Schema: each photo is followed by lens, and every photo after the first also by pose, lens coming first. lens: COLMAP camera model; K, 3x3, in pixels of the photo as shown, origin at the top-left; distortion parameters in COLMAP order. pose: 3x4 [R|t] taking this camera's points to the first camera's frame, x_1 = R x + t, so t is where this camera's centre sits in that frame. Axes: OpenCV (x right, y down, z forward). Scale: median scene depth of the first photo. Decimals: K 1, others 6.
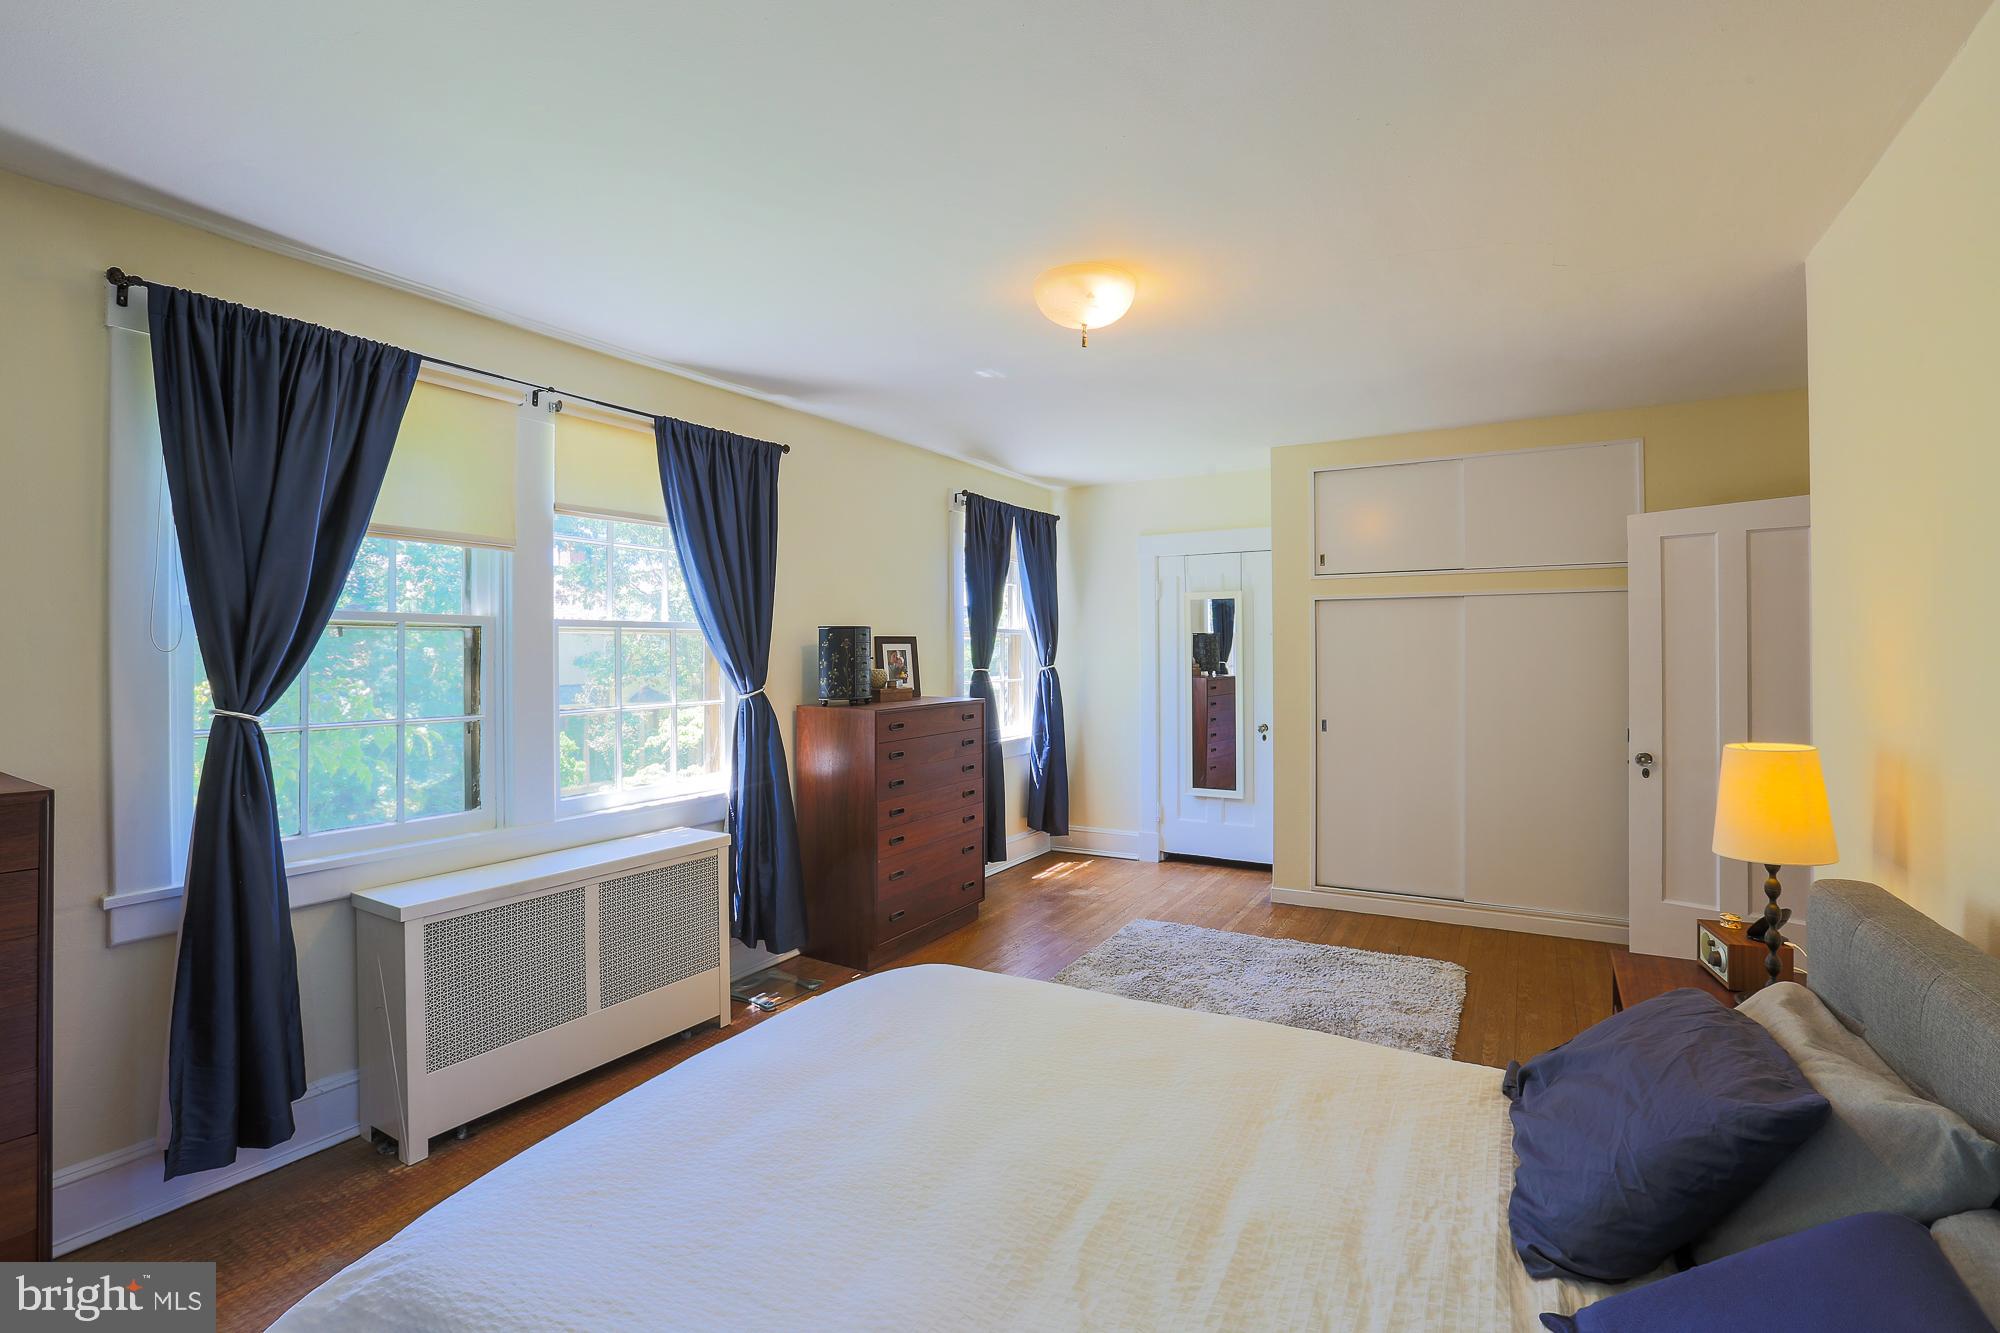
lens RADIAL K [[941.3, 0, 1012.1], [0, 941.3, 646.0], [0, 0, 1]] dist [-0.064938, 0.030719]
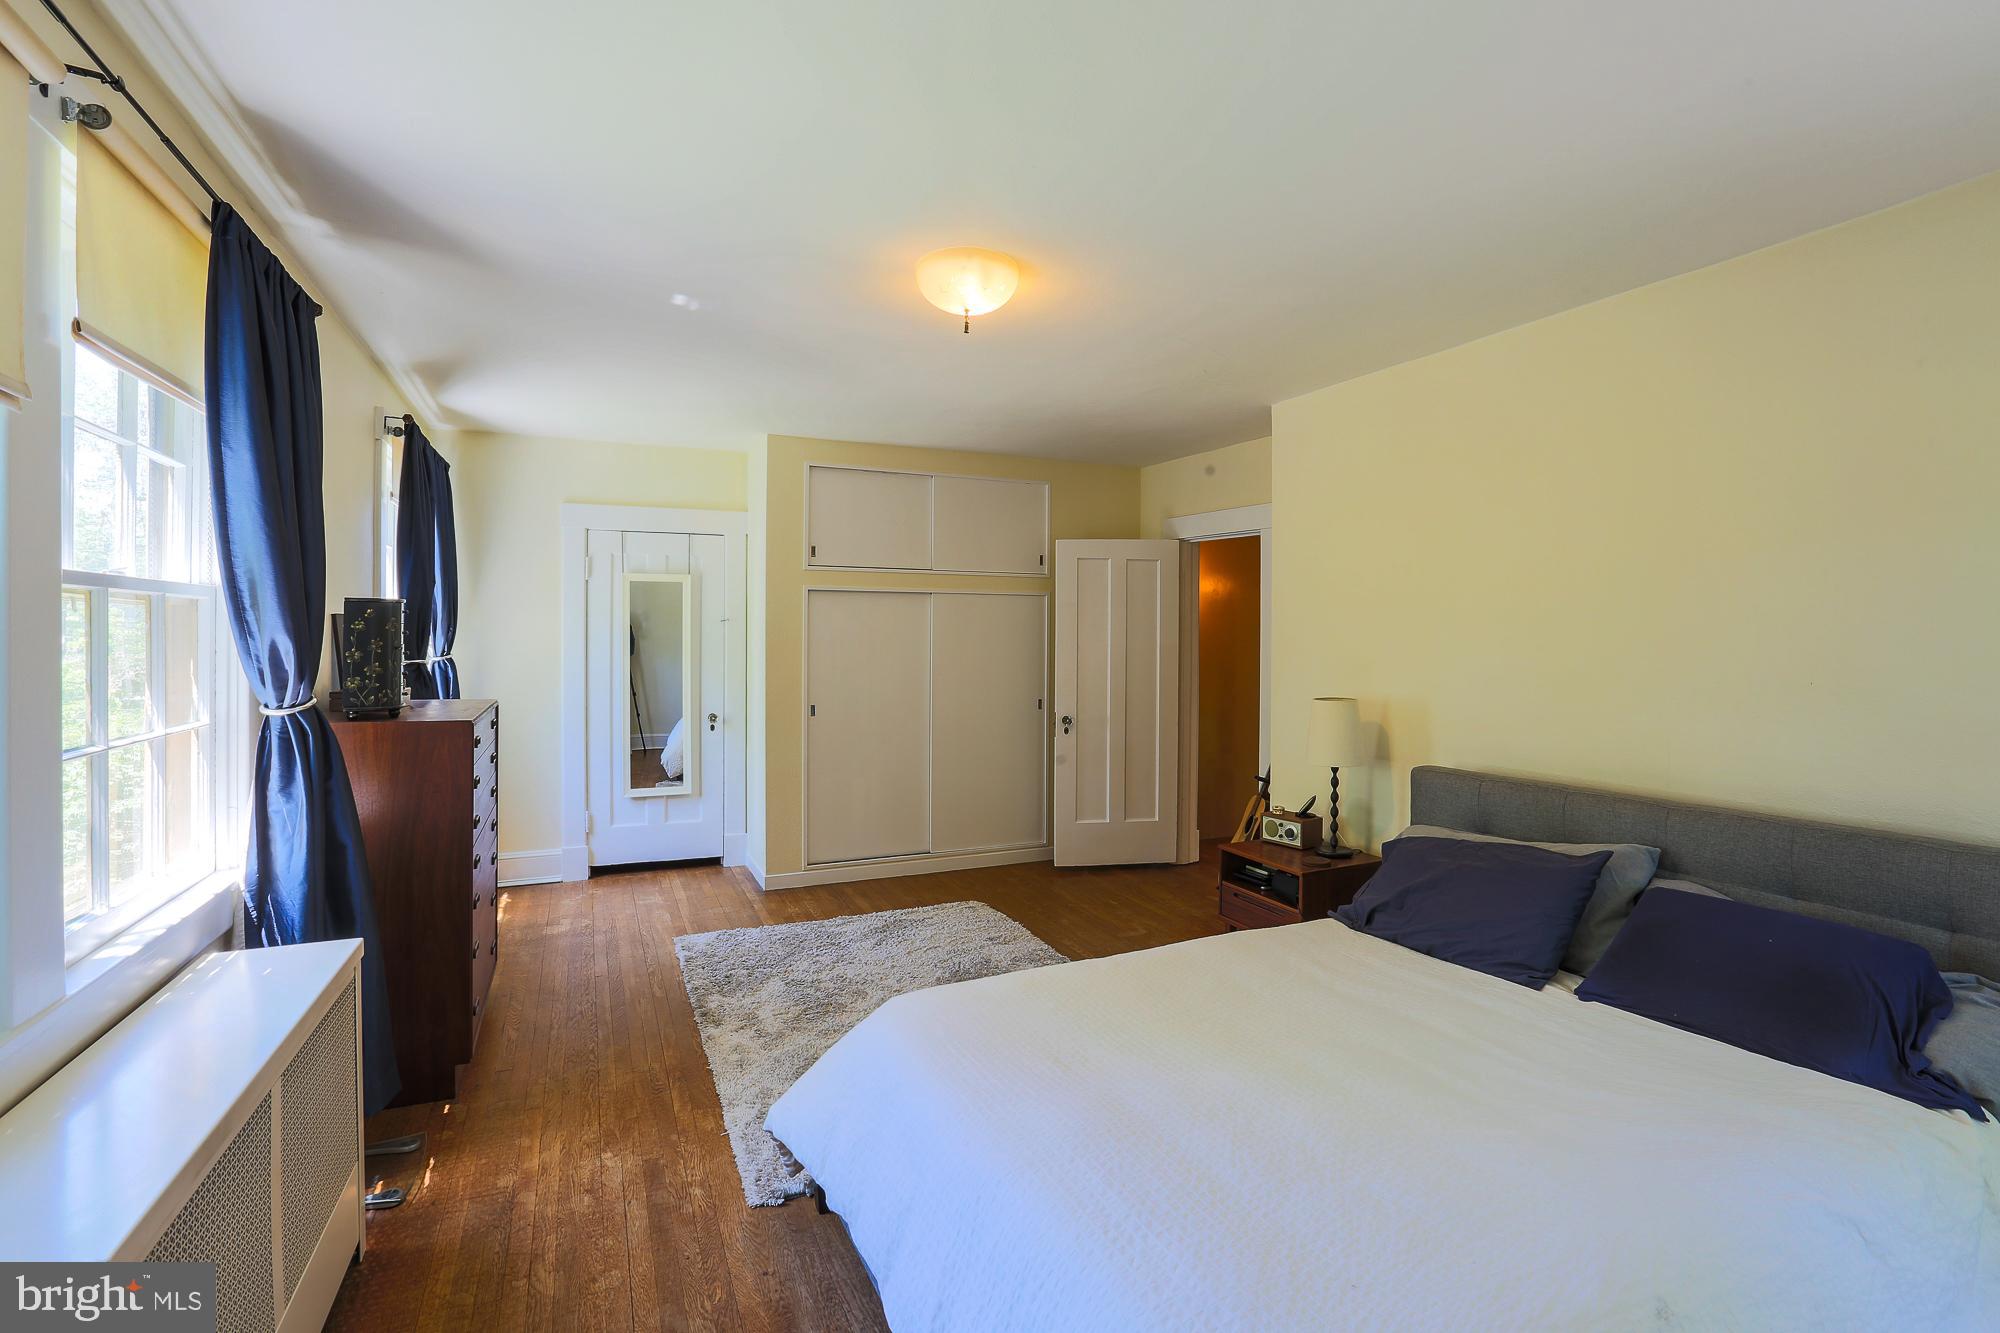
lens RADIAL K [[941.3, 0, 1012.1], [0, 941.3, 646.0], [0, 0, 1]] dist [-0.064938, 0.030719]
pose [[0.556301, -0.001022, 0.830980, -0.443303], [-0.012448, 0.999877, 0.009564, 0.000070], [-0.830887, -0.015664, 0.556220, 0.251367]]
